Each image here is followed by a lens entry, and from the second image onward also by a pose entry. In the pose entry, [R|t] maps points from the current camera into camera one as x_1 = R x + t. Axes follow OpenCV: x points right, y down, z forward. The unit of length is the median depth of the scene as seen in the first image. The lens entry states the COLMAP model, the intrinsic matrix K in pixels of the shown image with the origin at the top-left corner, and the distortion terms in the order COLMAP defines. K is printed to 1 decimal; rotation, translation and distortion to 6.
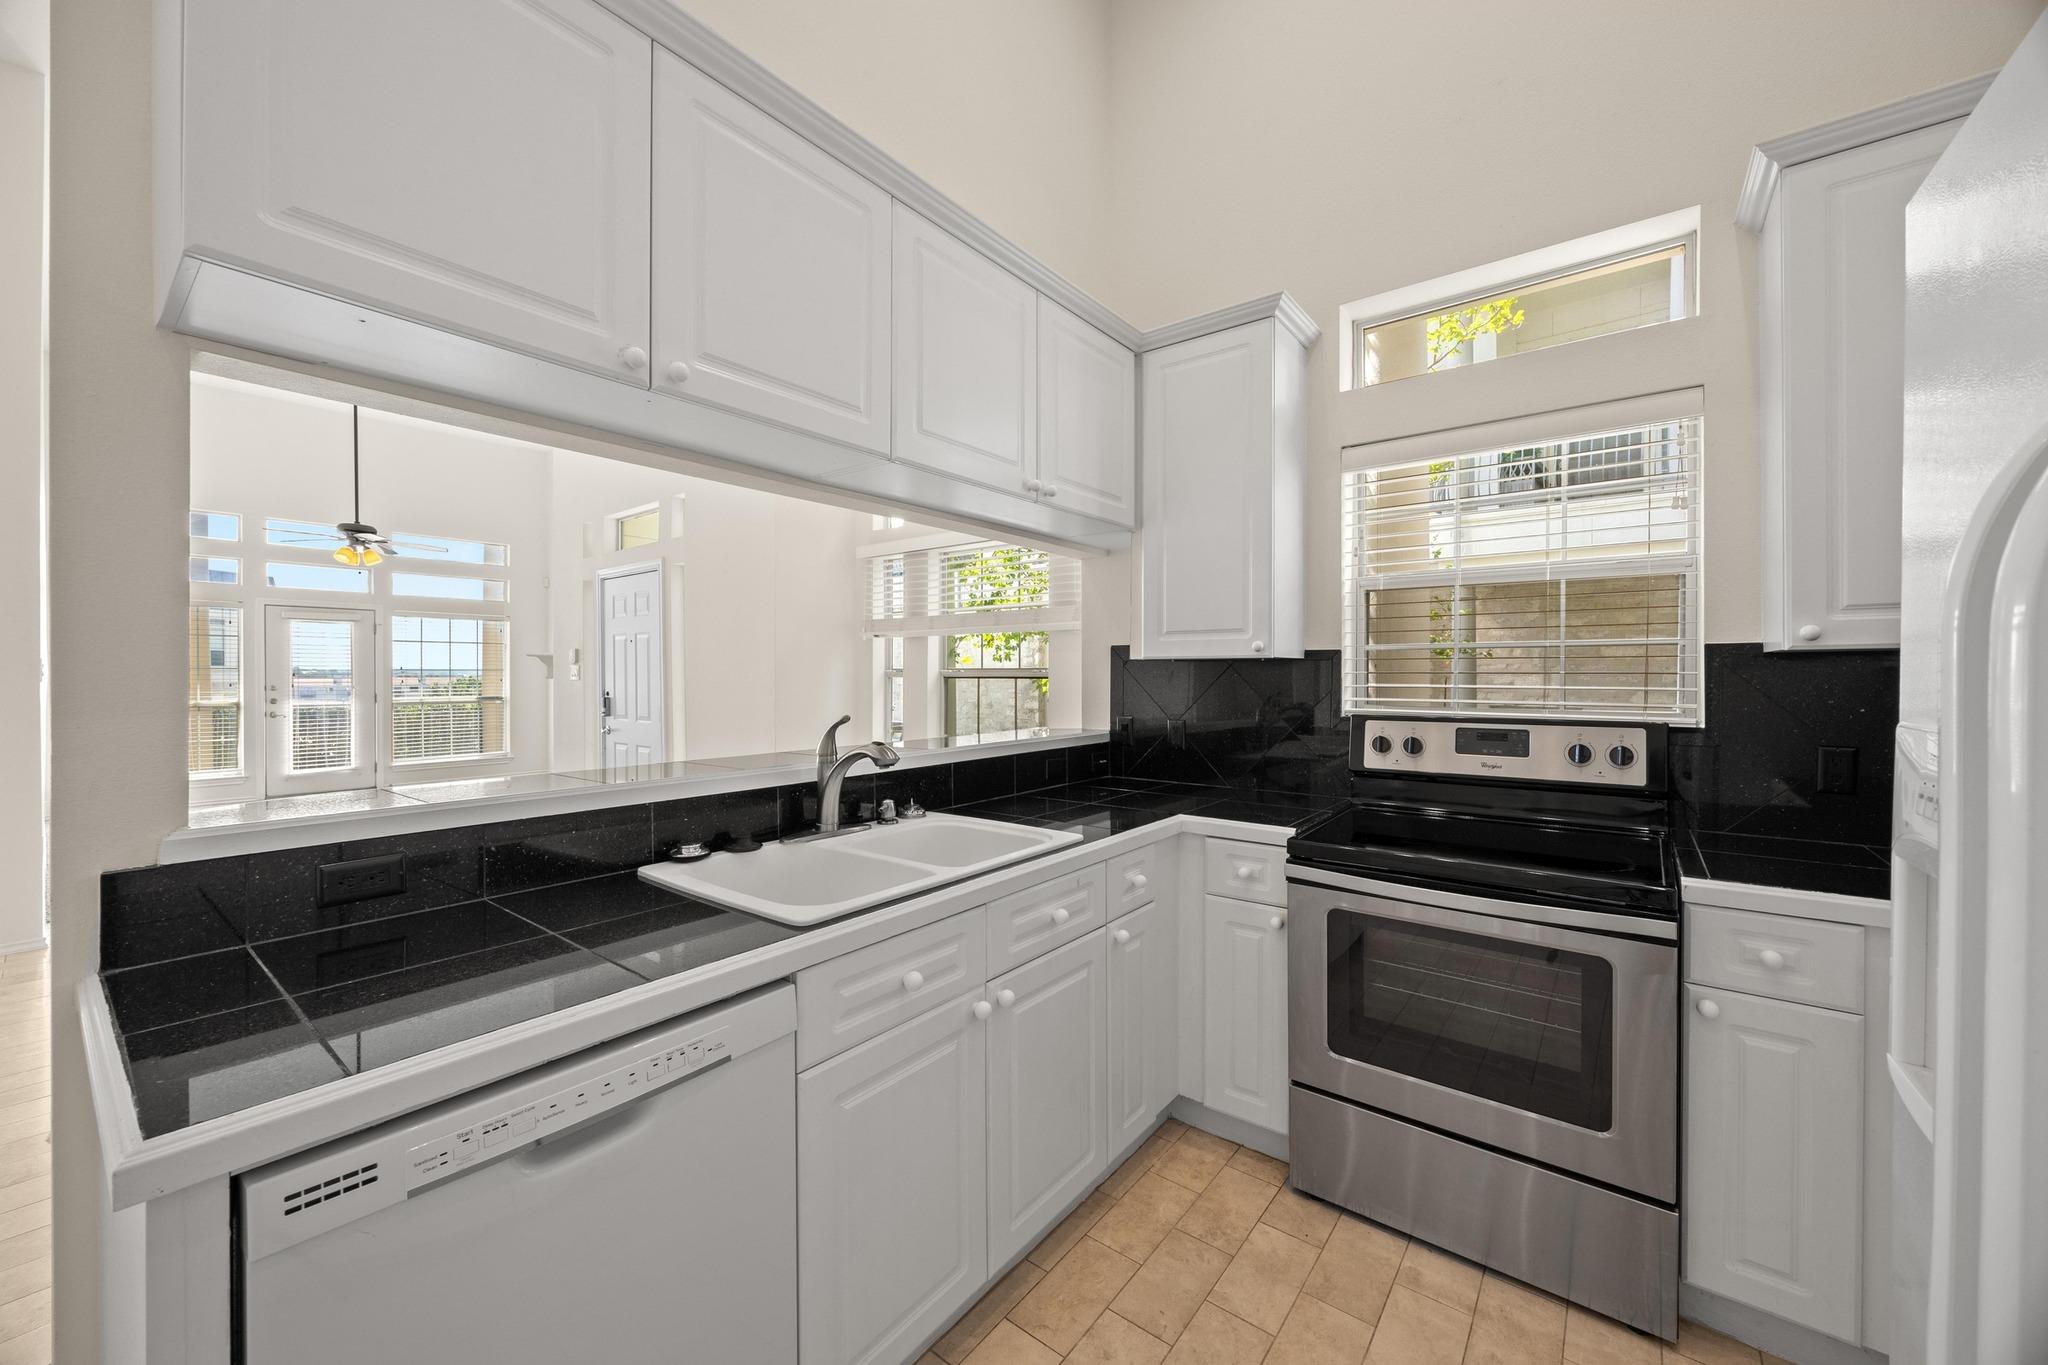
lens RADIAL K [[773.3, 0, 1021.9], [0, 773.3, 675.0], [0, 0, 1]] dist [-0.002870, 0.000217]
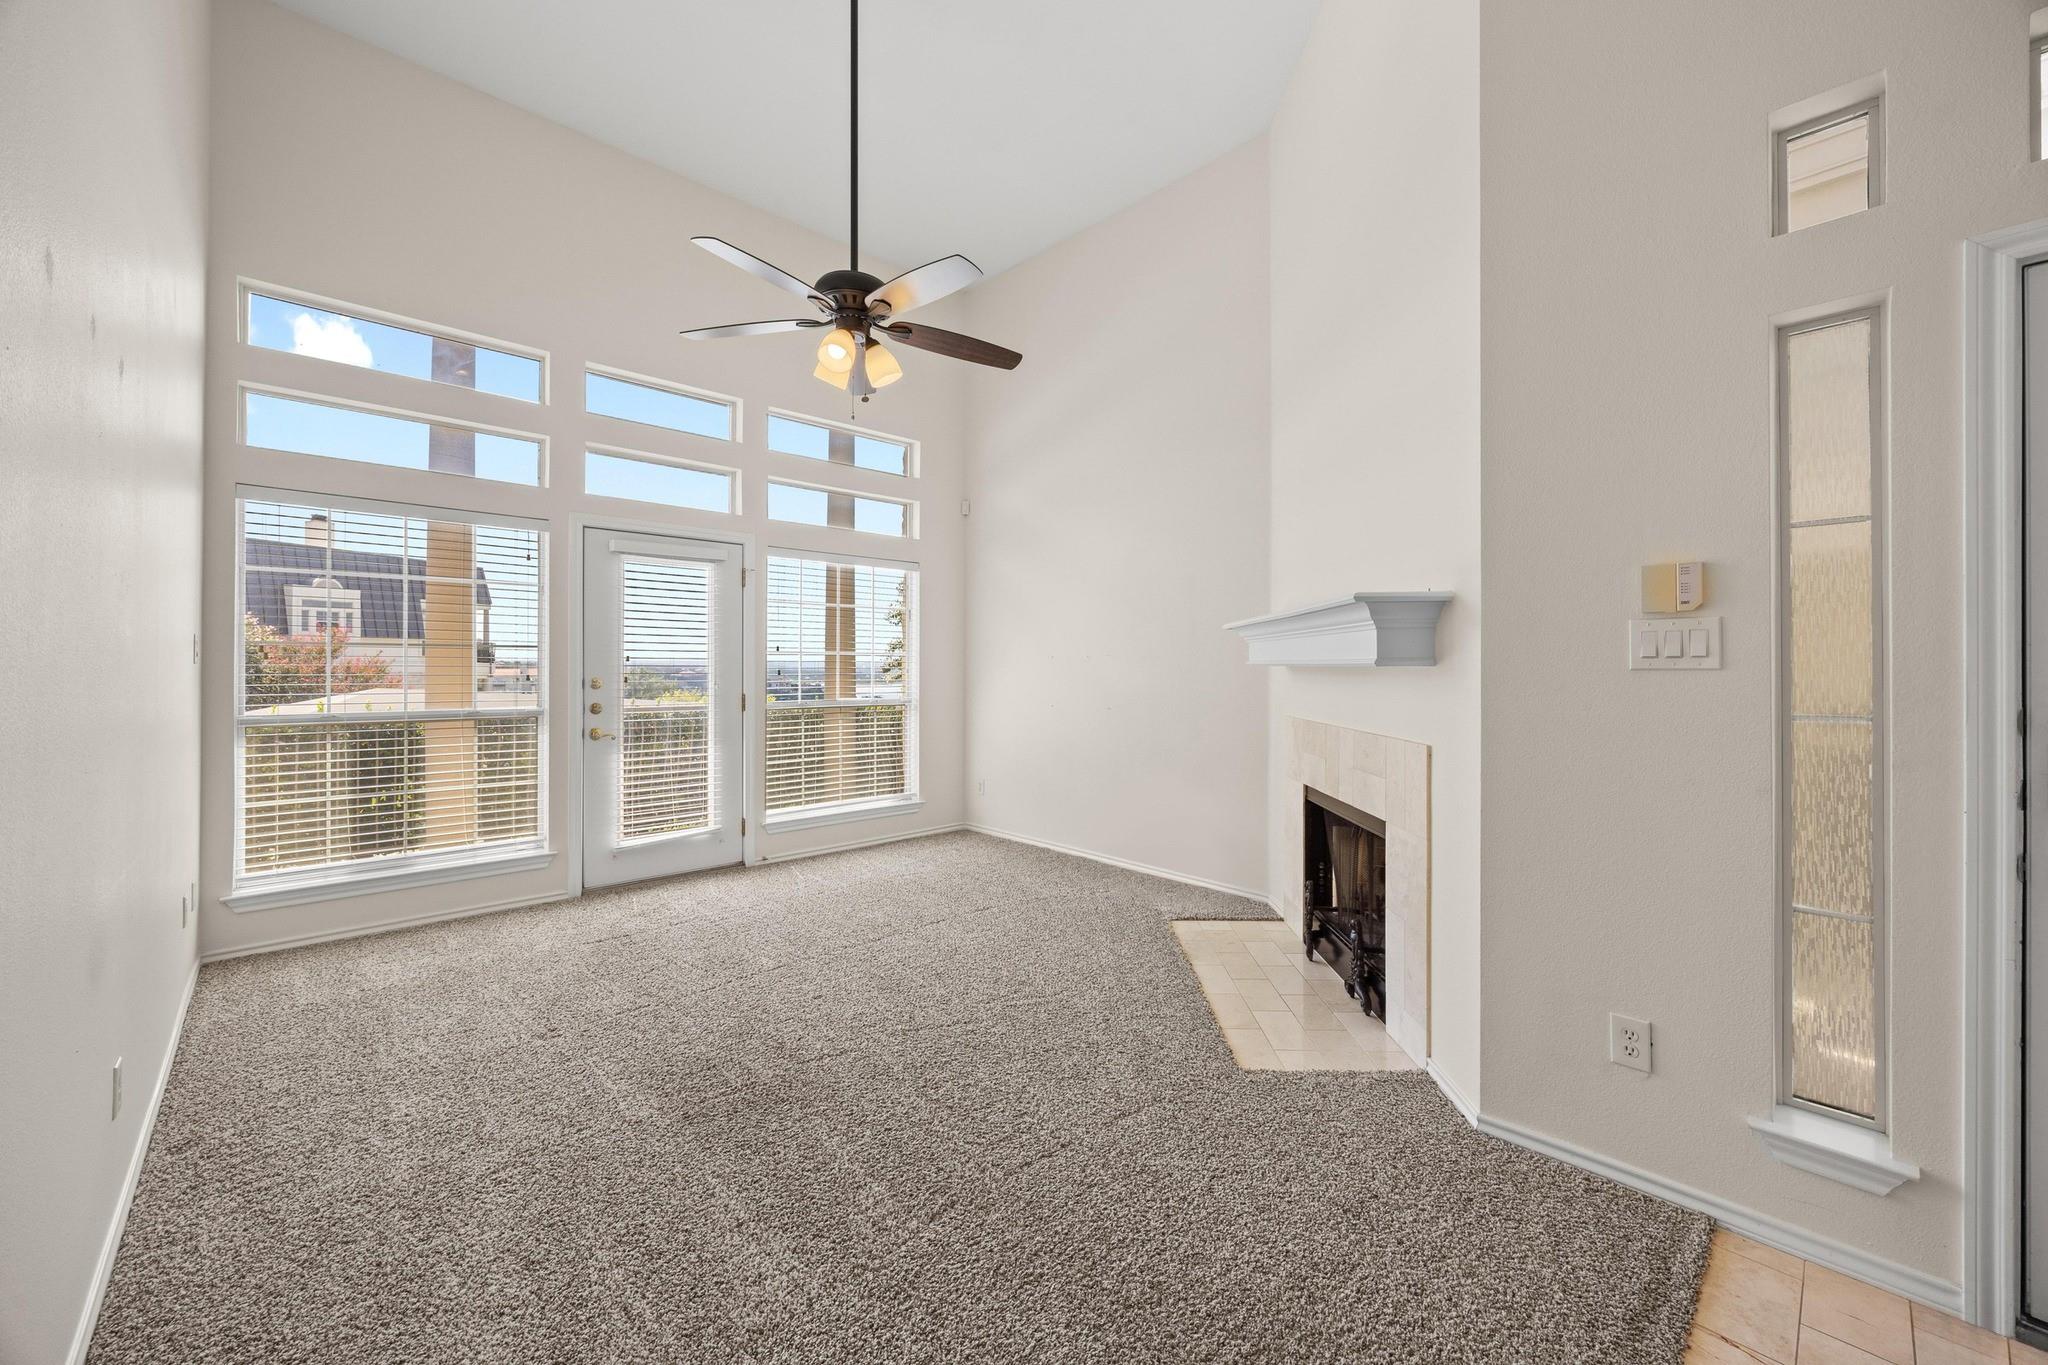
lens RADIAL K [[773.3, 0, 1027.3], [0, 773.3, 668.3], [0, 0, 1]] dist [-0.002870, 0.000217]
pose [[0.988688, 0.004684, -0.149916, -2.402632], [-0.005373, 0.999977, -0.004190, 0.028145], [0.149893, 0.004948, 0.988690, 2.088495]]
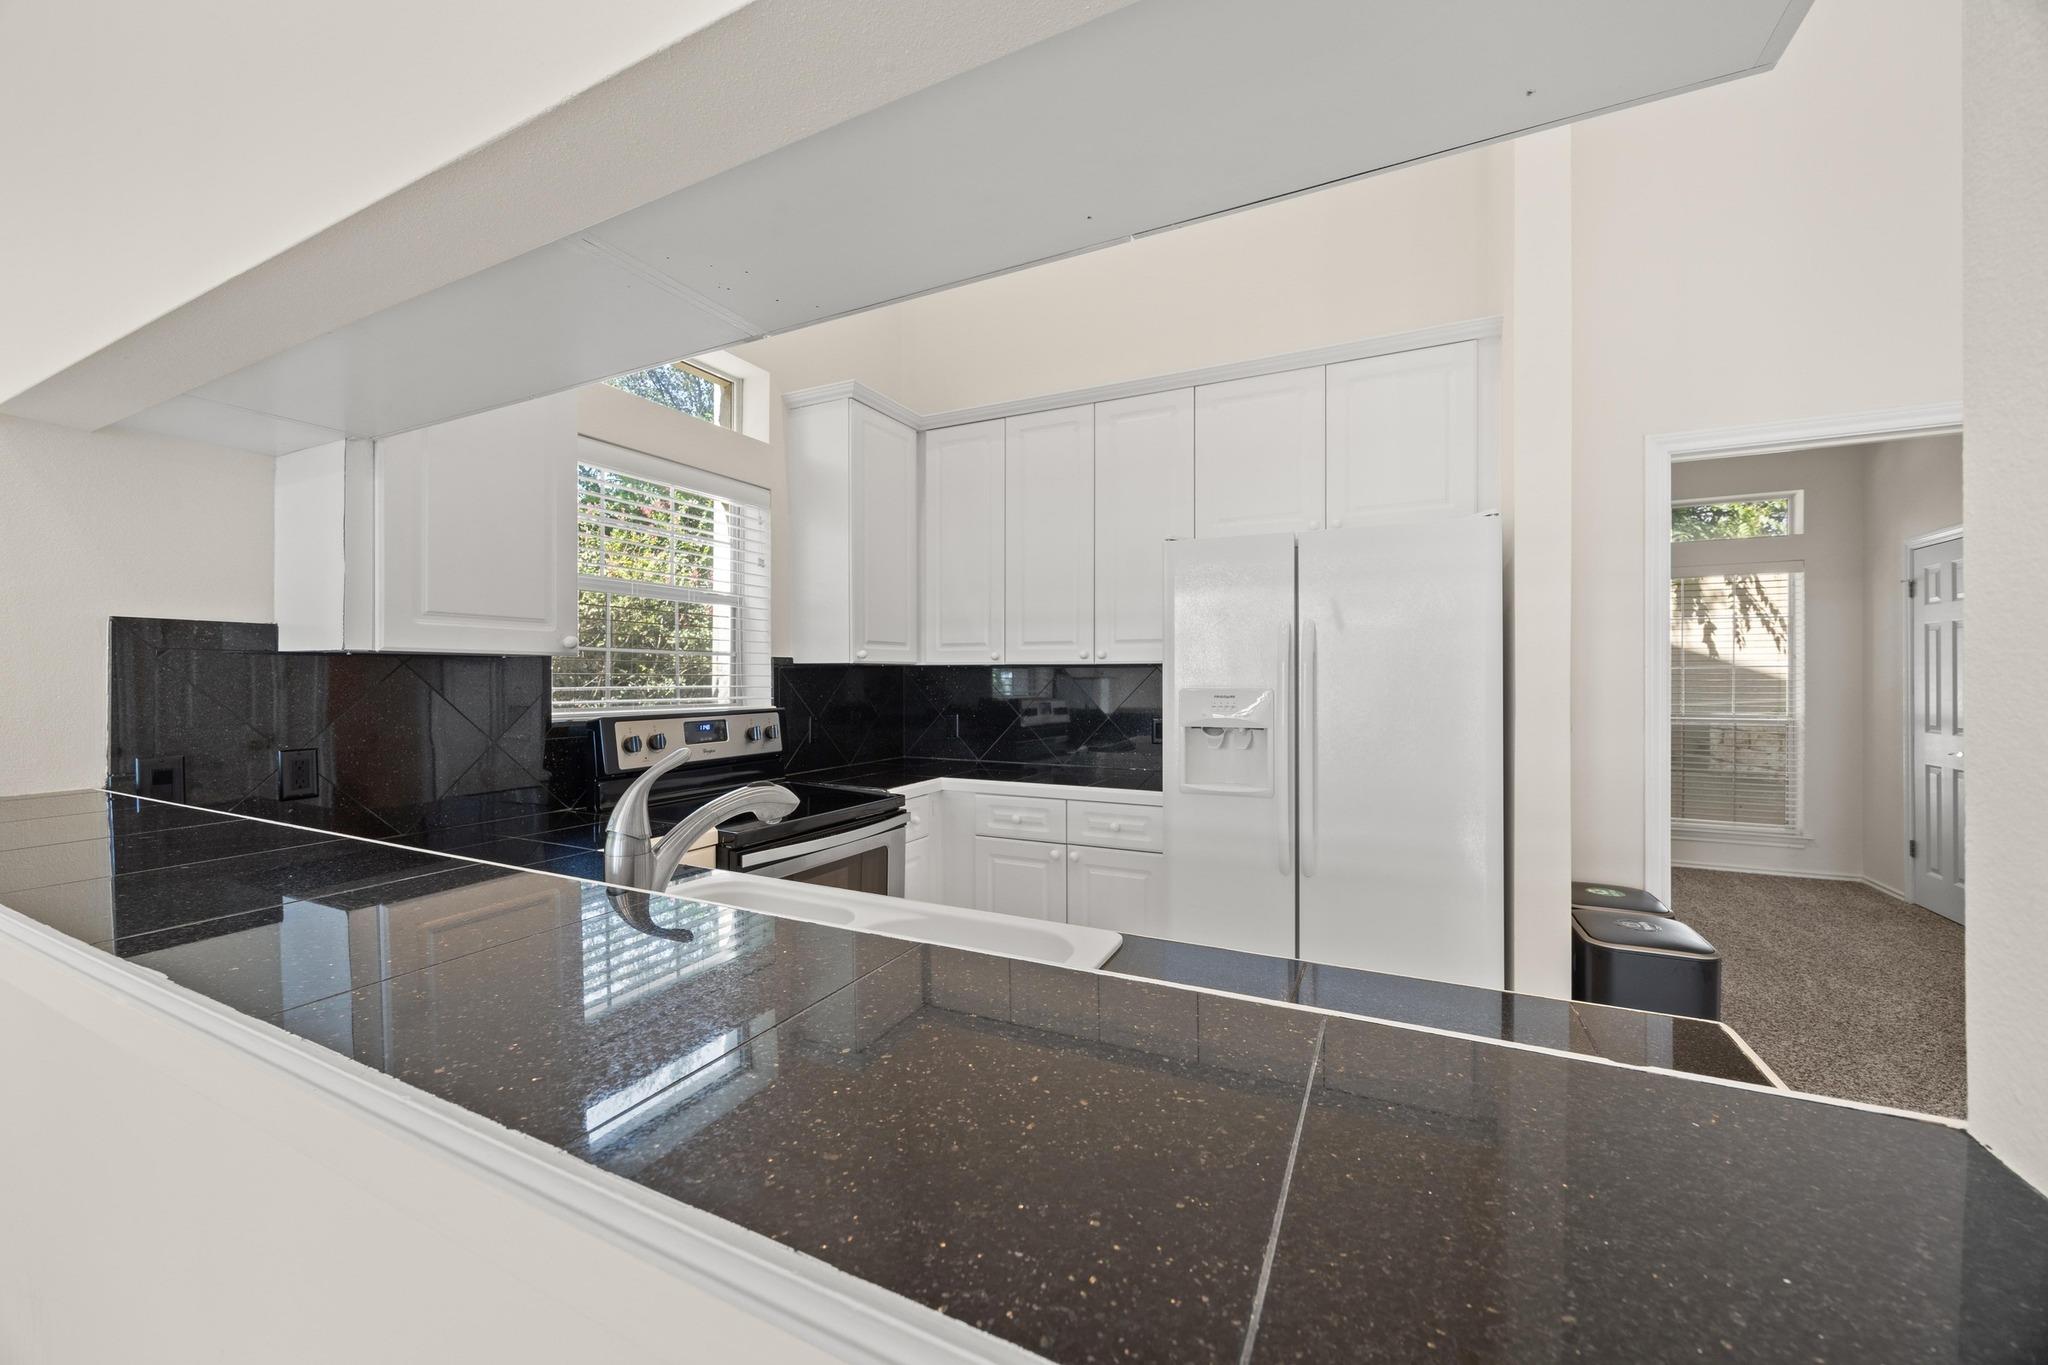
lens RADIAL K [[773.3, 0, 1020.1], [0, 773.3, 678.7], [0, 0, 1]] dist [-0.002870, 0.000217]
pose [[-0.197585, 0.001731, 0.980284, -0.722630], [0.004556, 0.999989, -0.000847, 0.006712], [-0.980275, 0.004299, -0.197591, 0.802297]]
